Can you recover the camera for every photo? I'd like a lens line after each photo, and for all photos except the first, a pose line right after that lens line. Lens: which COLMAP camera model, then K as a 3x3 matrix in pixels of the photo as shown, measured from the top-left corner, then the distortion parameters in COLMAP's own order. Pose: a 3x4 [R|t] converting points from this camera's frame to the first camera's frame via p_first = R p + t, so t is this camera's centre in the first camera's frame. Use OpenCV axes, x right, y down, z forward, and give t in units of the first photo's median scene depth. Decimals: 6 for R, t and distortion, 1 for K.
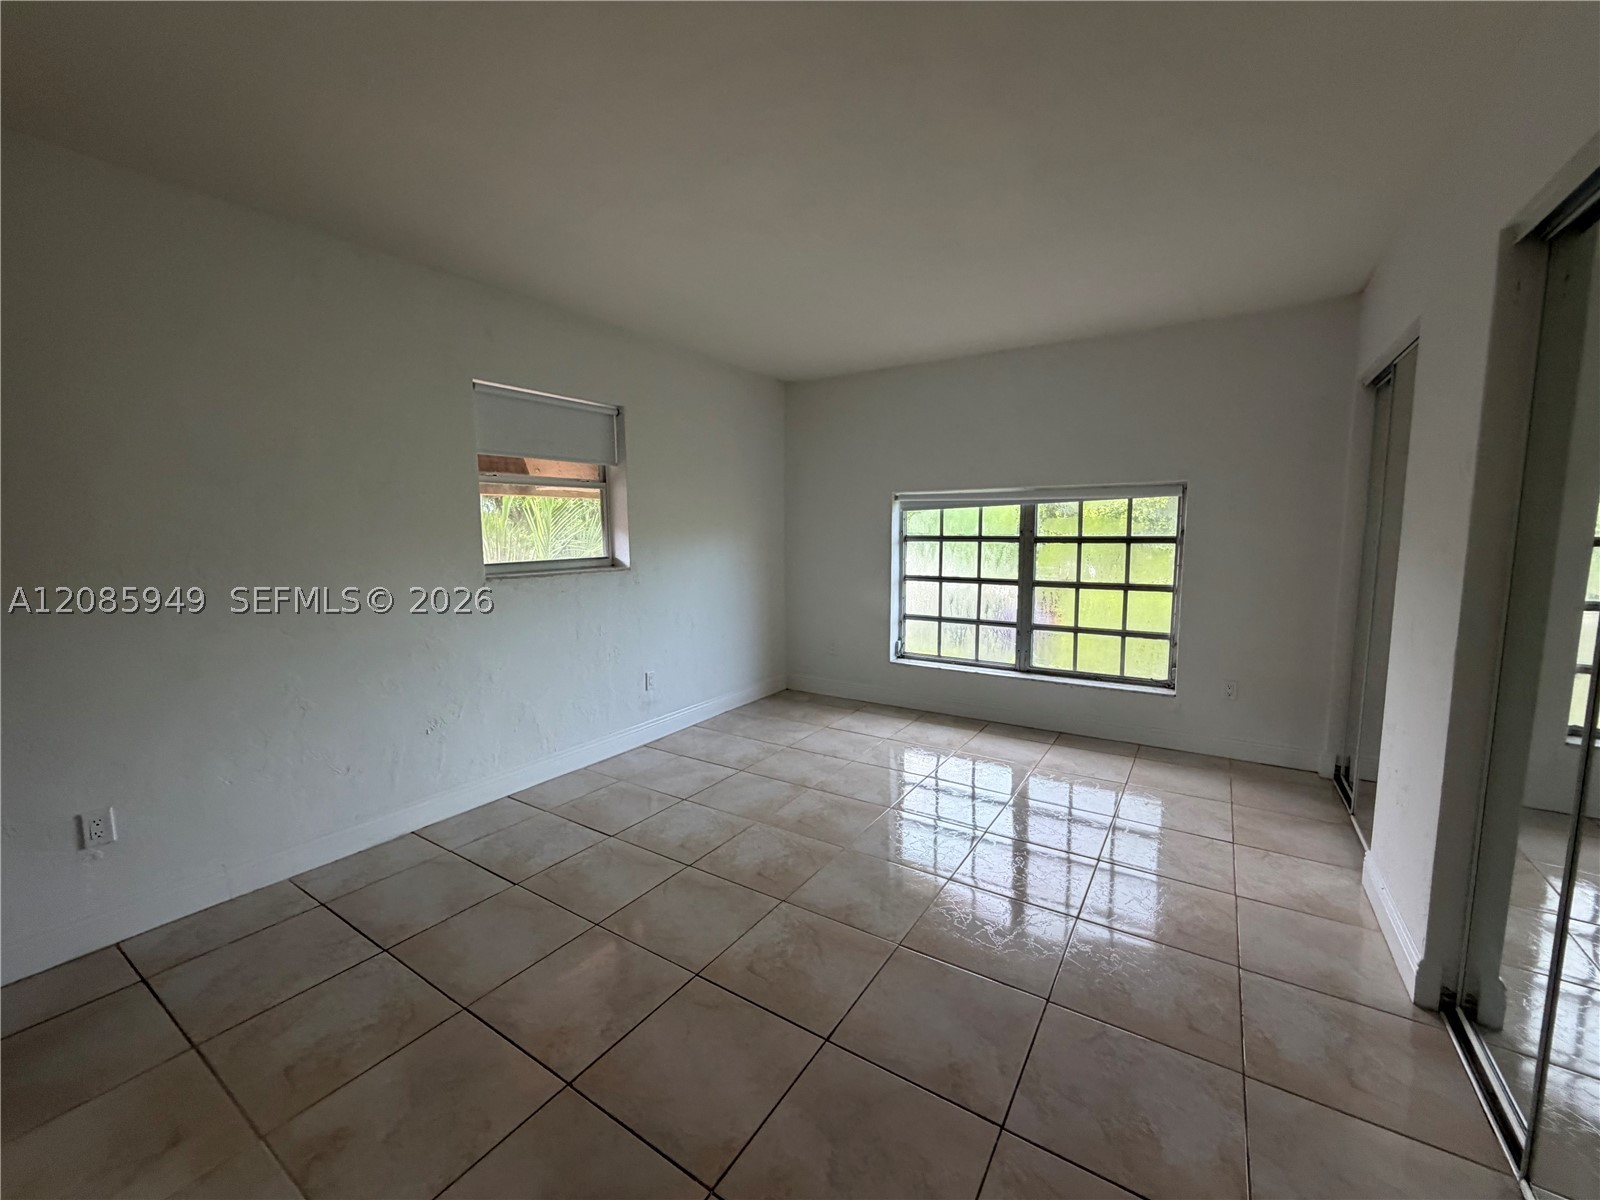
lens RADIAL K [[635.2, 0, 798.8], [0, 635.2, 614.8], [0, 0, 1]] dist [-0.004543, -0.000044]
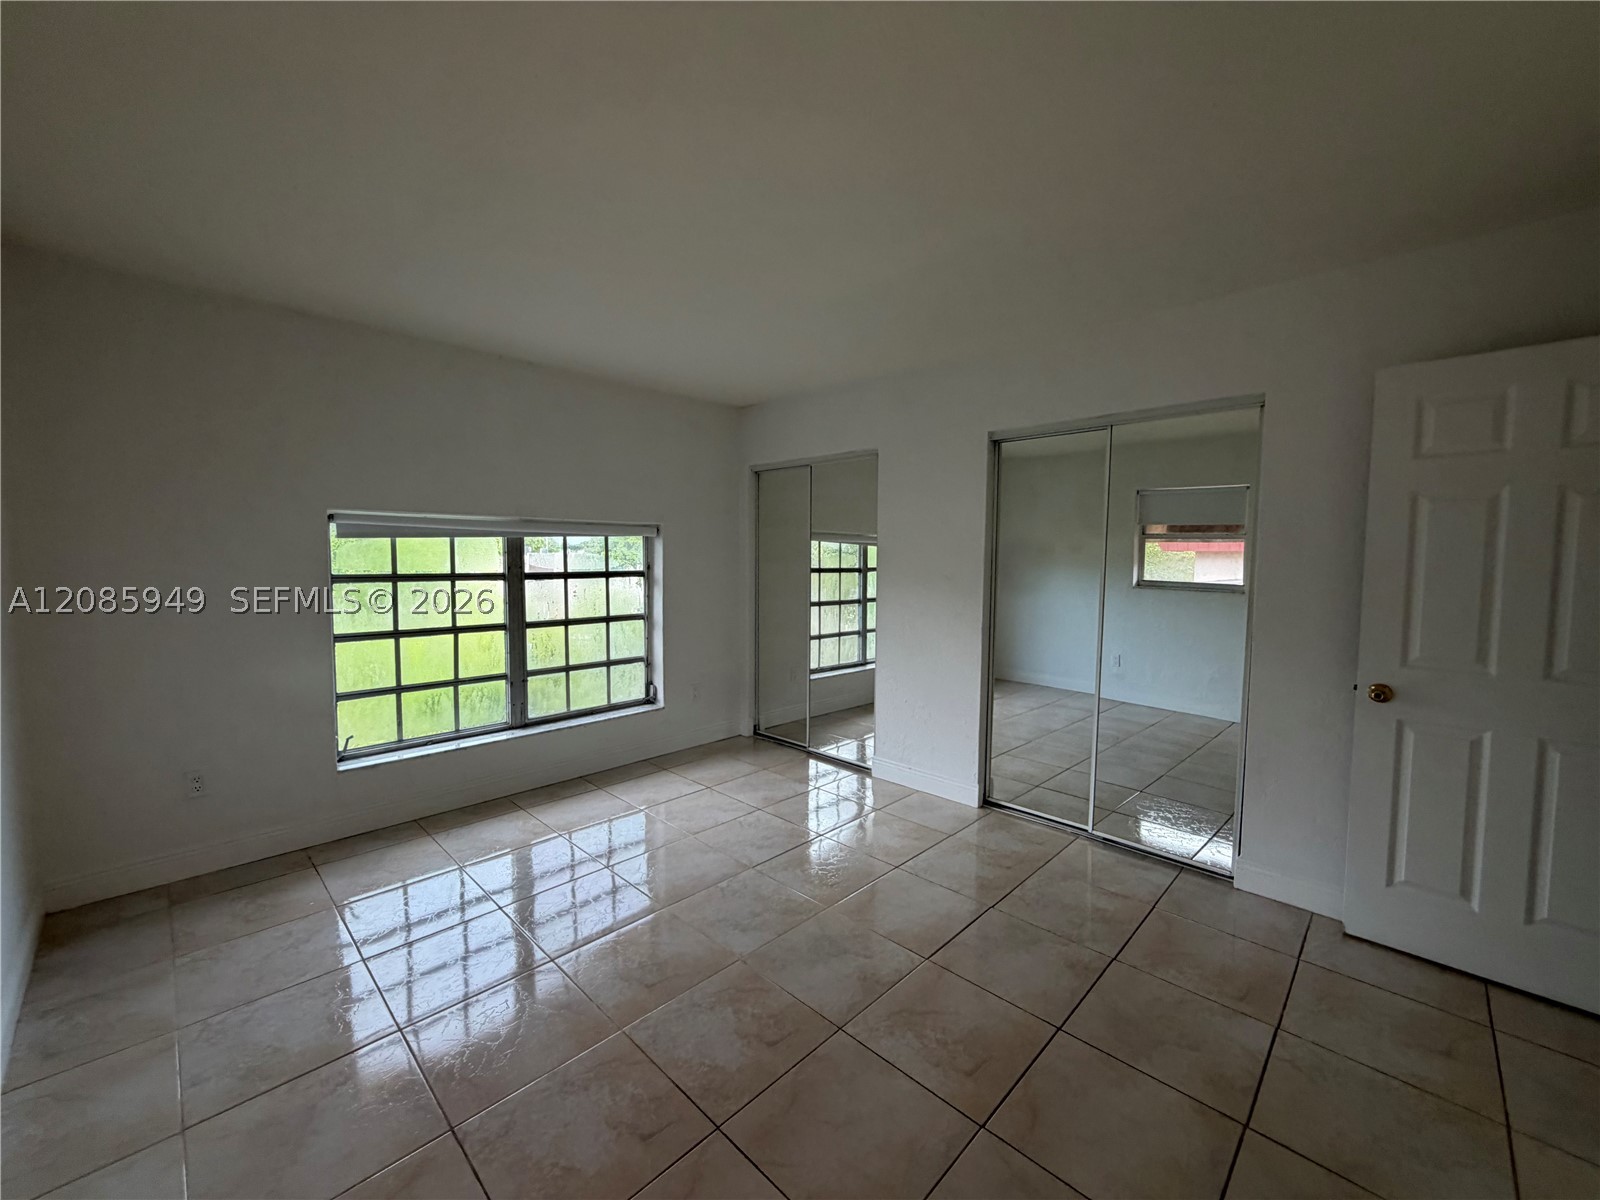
lens RADIAL K [[635.2, 0, 794.9], [0, 635.2, 583.5], [0, 0, 1]] dist [-0.004543, -0.000044]
pose [[0.199315, -0.027064, 0.979562, -0.427859], [0.135260, 0.990810, -0.000147, -0.056126], [-0.970556, 0.132524, 0.201144, 0.445270]]
